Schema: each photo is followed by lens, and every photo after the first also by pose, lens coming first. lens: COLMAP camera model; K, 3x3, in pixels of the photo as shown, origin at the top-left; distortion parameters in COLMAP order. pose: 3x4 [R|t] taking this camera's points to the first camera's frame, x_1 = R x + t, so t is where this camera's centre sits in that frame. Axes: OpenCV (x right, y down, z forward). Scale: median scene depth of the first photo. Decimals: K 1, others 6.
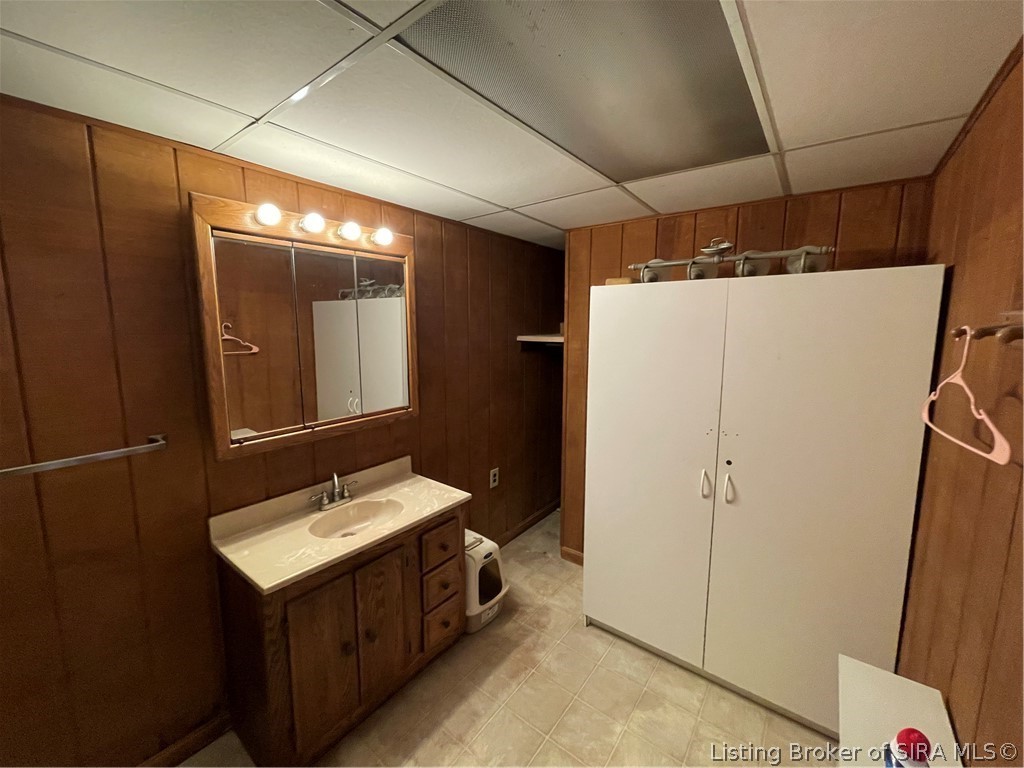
lens RADIAL K [[412.4, 0, 513.3], [0, 412.4, 378.8], [0, 0, 1]] dist [-0.000872, -0.000262]
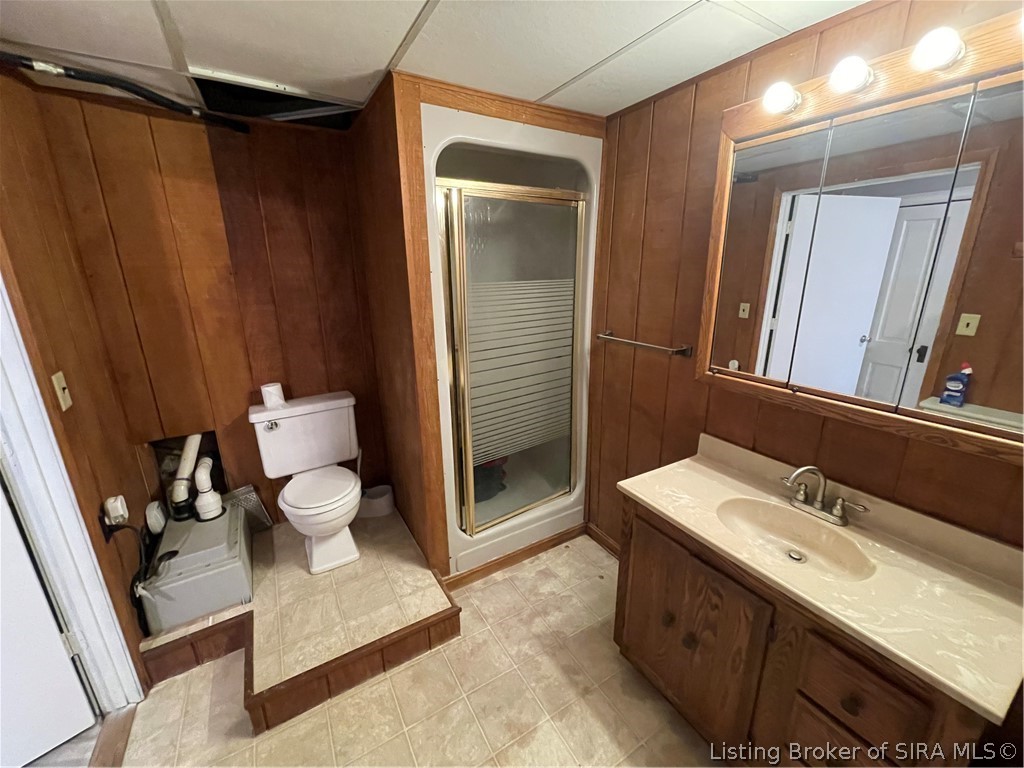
lens RADIAL K [[412.4, 0, 513.3], [0, 412.4, 378.8], [0, 0, 1]] dist [-0.000872, -0.000262]
pose [[-0.365571, 0.251769, -0.896086, 0.326145], [-0.111697, 0.943899, 0.310771, -0.067738], [0.924057, 0.213699, -0.316940, 0.707539]]
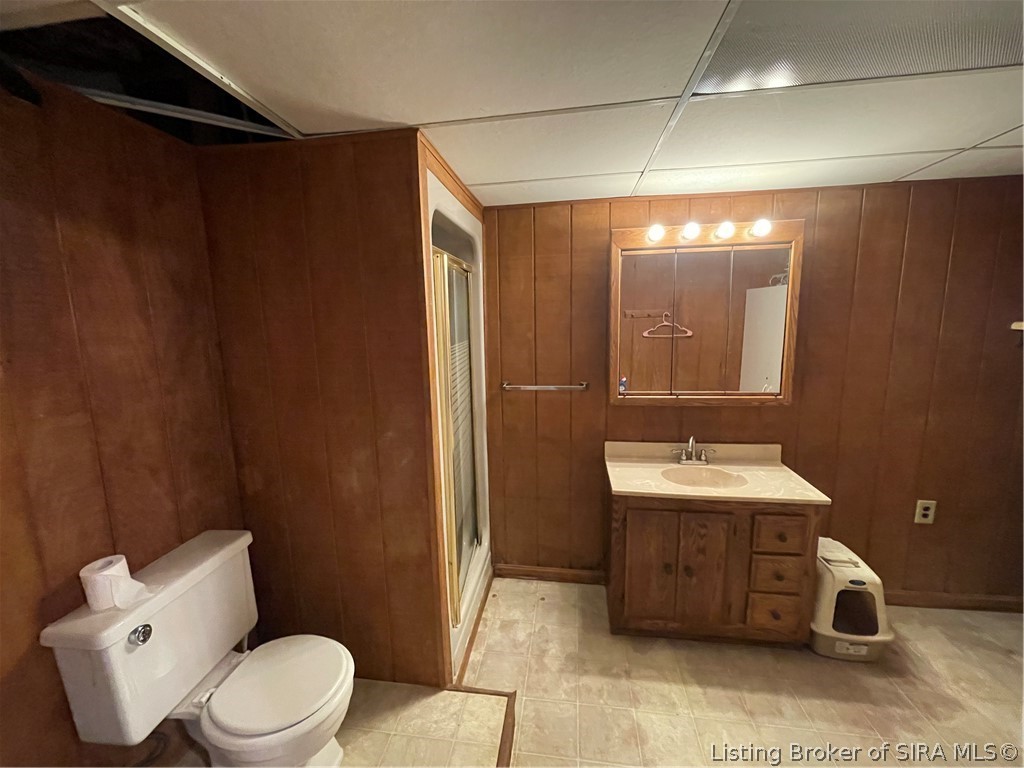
lens RADIAL K [[412.4, 0, 513.3], [0, 412.4, 378.8], [0, 0, 1]] dist [-0.000872, -0.000262]
pose [[0.488760, 0.119723, -0.864164, 0.325724], [-0.091561, 0.992108, 0.085663, 0.006036], [0.867600, 0.037255, 0.495864, -0.057060]]
